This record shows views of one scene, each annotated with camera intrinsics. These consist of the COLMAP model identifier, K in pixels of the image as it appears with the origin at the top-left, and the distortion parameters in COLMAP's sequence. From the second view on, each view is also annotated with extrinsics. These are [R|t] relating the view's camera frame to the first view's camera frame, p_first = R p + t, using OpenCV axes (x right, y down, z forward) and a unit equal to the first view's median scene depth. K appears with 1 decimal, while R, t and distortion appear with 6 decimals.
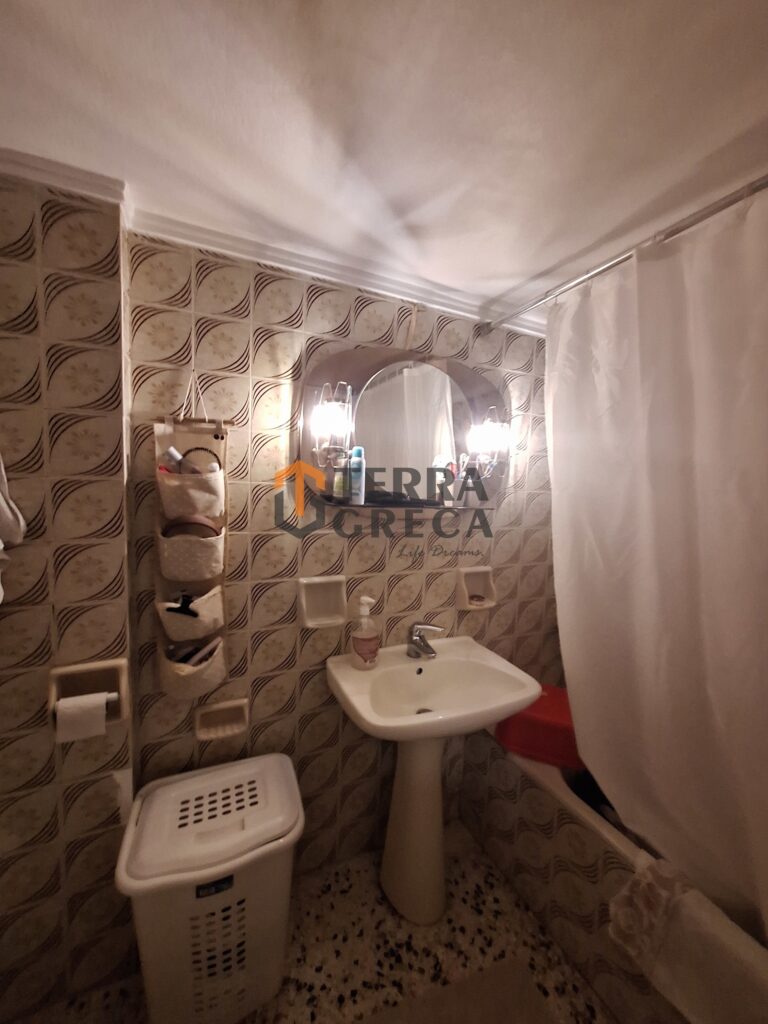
lens RADIAL K [[401.6, 0, 386.1], [0, 401.6, 515.6], [0, 0, 1]] dist [-0.006244, 0.001099]
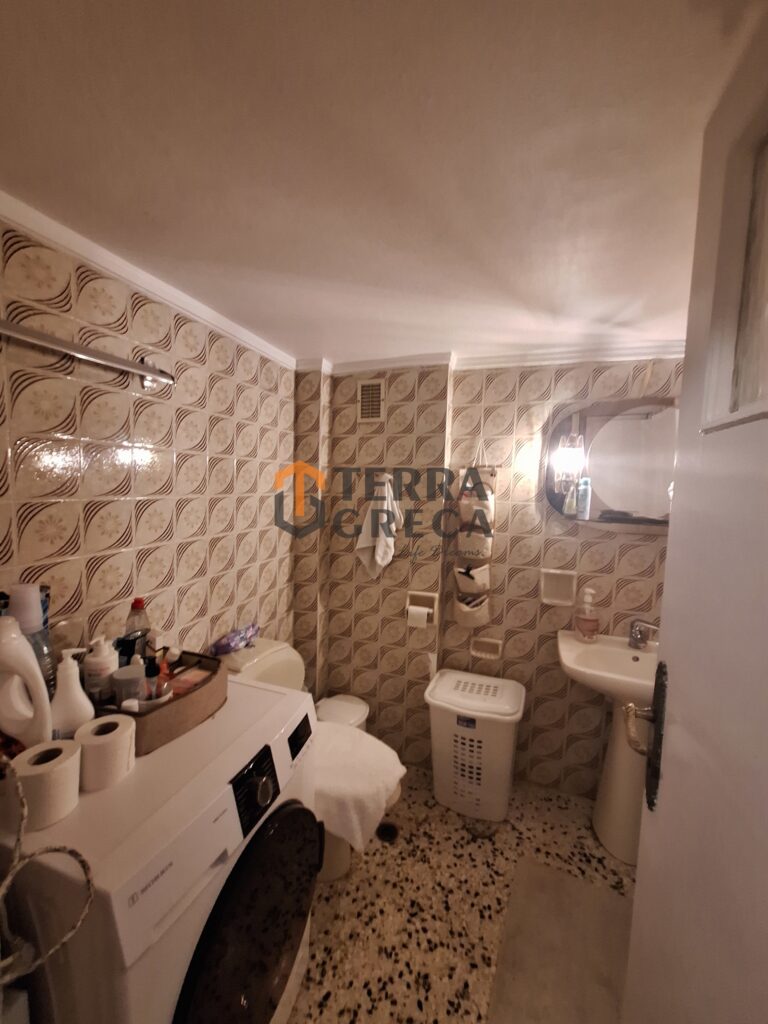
lens RADIAL K [[401.6, 0, 382.1], [0, 401.6, 518.5], [0, 0, 1]] dist [-0.006244, 0.001099]
pose [[0.700619, 0.040008, -0.712413, 0.467012], [-0.068210, 0.997610, -0.011056, 0.034837], [0.710268, 0.056339, 0.701674, -0.502482]]
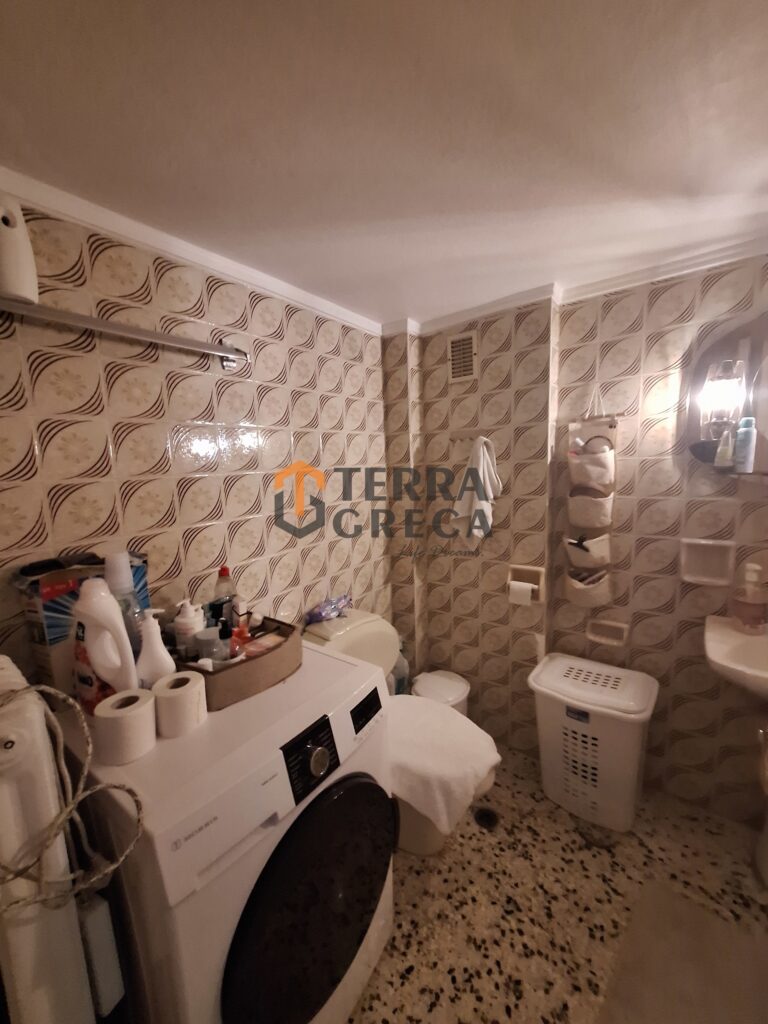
lens RADIAL K [[401.6, 0, 379.5], [0, 401.6, 518.0], [0, 0, 1]] dist [-0.006244, 0.001099]
pose [[0.453158, 0.067077, -0.888903, 0.472205], [-0.027365, 0.997742, 0.061340, 0.056647], [0.891010, -0.003472, 0.453970, -0.346204]]
